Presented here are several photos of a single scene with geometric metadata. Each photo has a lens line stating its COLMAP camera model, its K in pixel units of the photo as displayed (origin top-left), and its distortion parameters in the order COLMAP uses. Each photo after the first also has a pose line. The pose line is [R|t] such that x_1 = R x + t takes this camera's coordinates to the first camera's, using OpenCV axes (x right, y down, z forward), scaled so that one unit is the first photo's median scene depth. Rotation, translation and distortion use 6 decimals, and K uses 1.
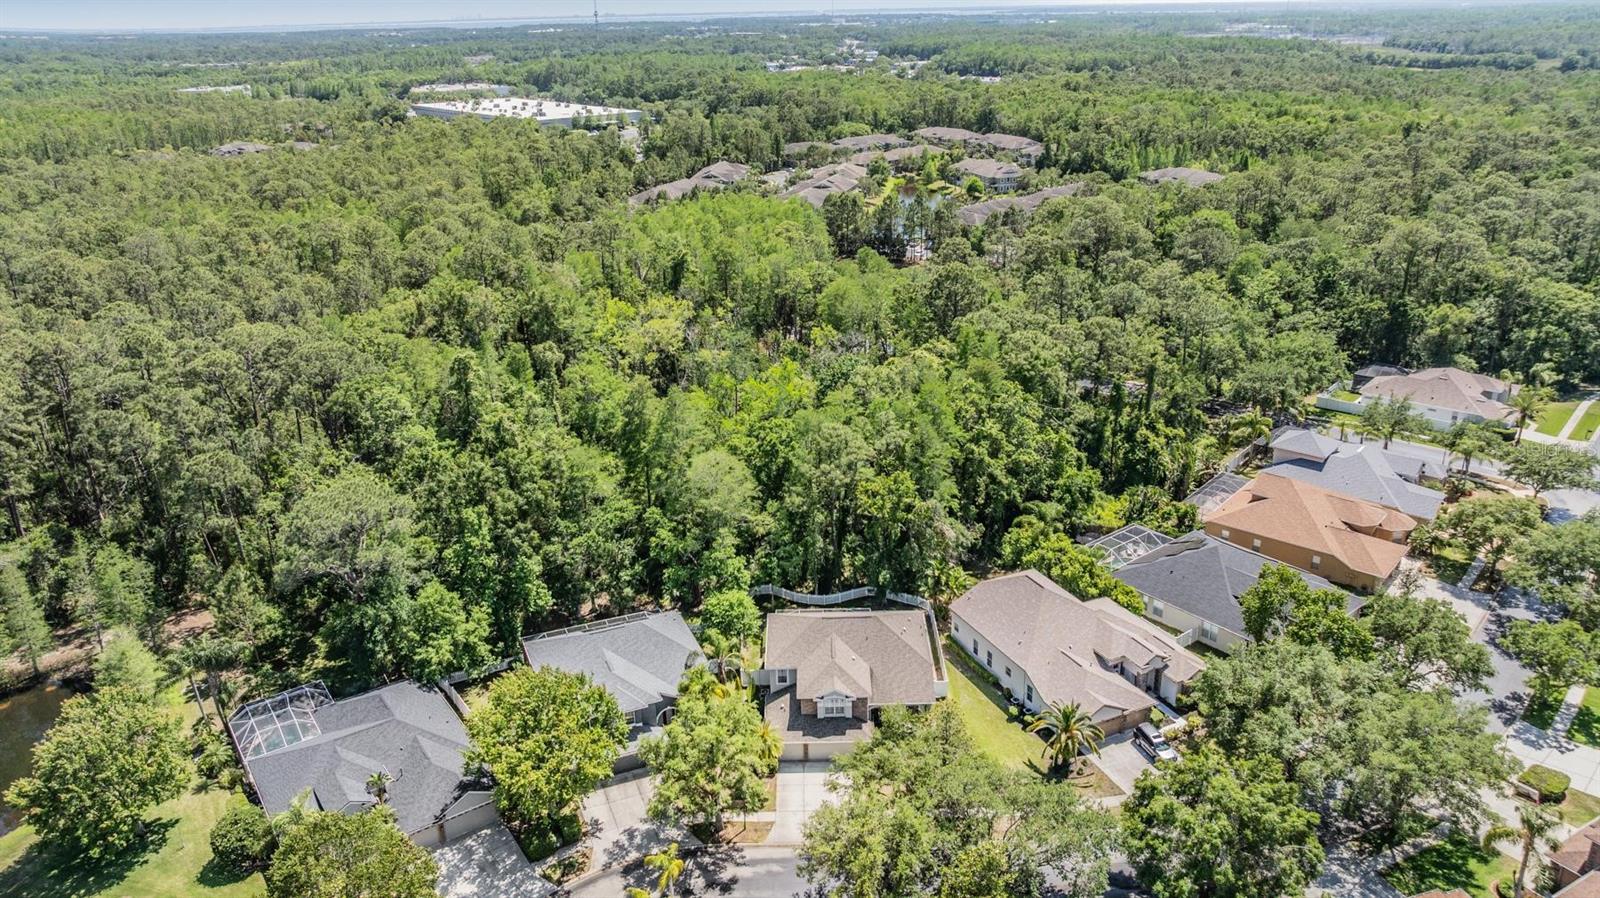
lens RADIAL K [[1141.2, 0, 806.1], [0, 1141.2, 452.6], [0, 0, 1]] dist [-0.027813, 0.018427]
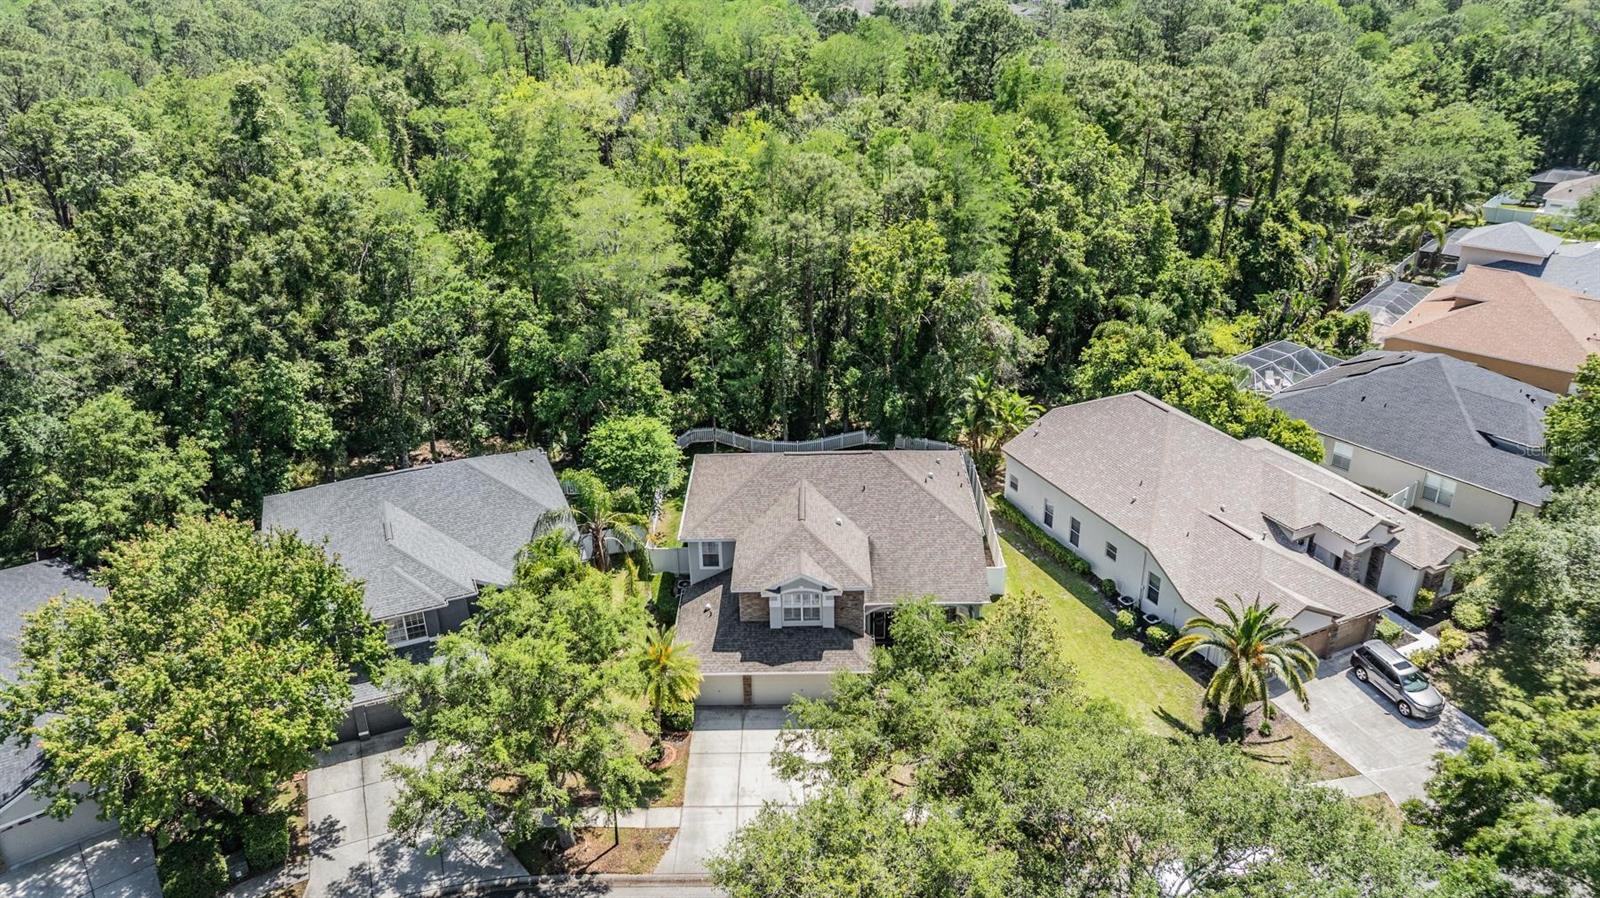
lens RADIAL K [[1141.2, 0, 805.4], [0, 1141.2, 454.0], [0, 0, 1]] dist [-0.027813, 0.018427]
pose [[0.999990, 0.004524, -0.000579, 0.021219], [-0.004476, 0.997850, 0.065383, 0.092973], [0.000874, -0.065379, 0.997860, 0.376900]]
